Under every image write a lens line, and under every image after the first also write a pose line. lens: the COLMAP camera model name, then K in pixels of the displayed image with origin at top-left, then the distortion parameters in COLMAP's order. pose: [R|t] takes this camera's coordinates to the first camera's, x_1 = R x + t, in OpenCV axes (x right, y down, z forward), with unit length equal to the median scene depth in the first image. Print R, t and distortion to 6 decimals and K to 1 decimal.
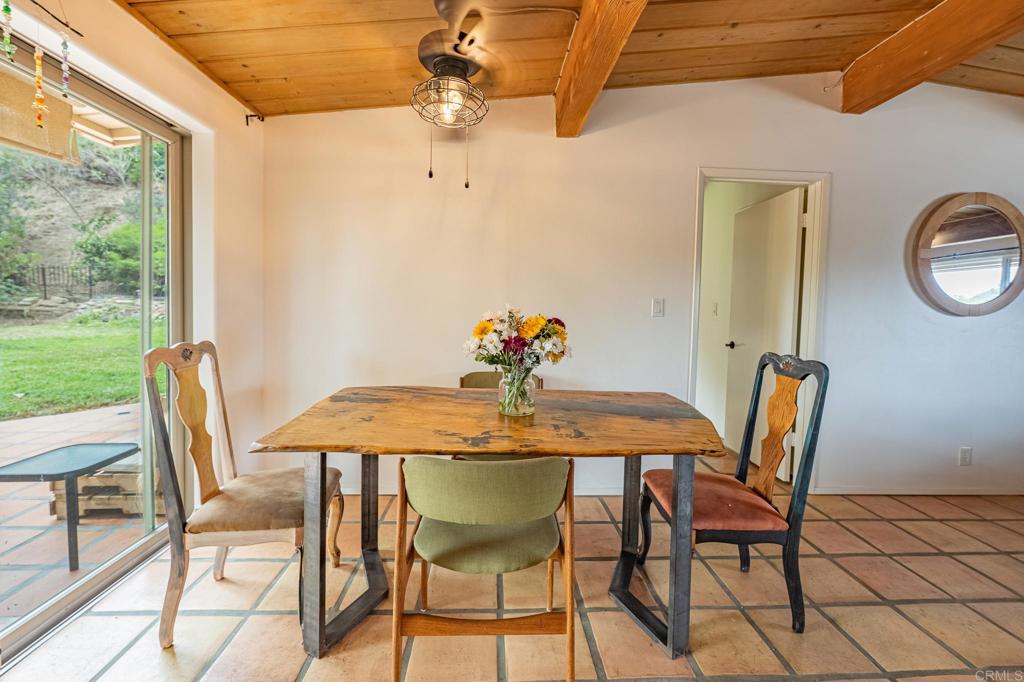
lens RADIAL K [[406.8, 0, 510.3], [0, 406.8, 321.9], [0, 0, 1]] dist [-0.000797, -0.000096]
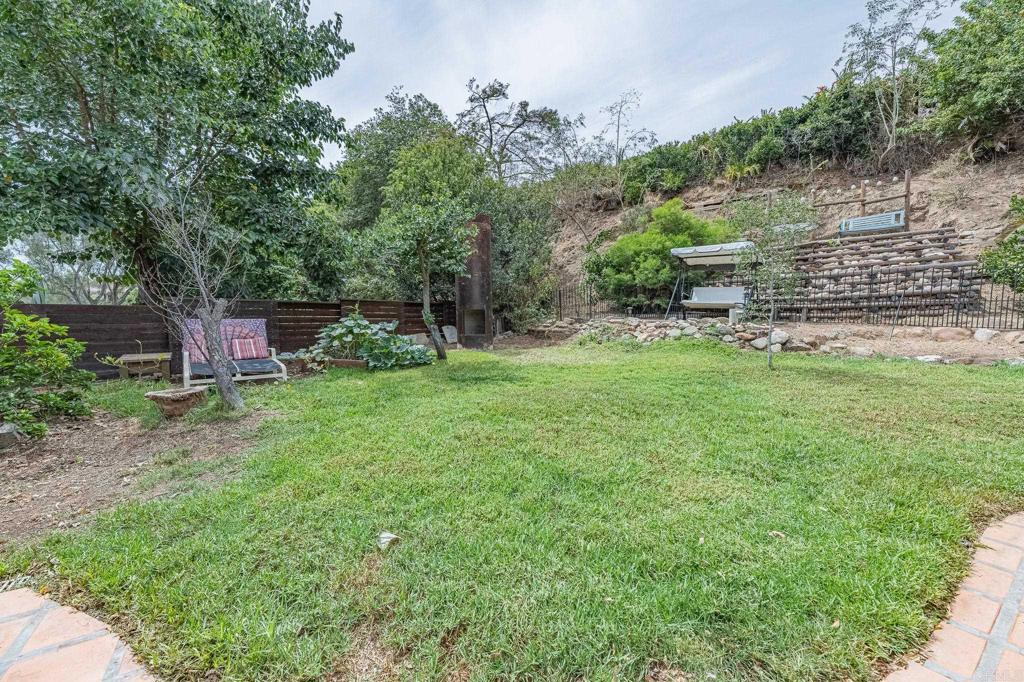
lens RADIAL K [[408.8, 0, 513.1], [0, 408.8, 342.8], [0, 0, 1]] dist [-0.006060, -0.000090]
pose [[0.516567, 0.019905, -0.856015, -0.292393], [-0.013025, 0.999797, 0.015388, -0.012536], [0.856147, 0.003201, 0.516722, 0.335092]]
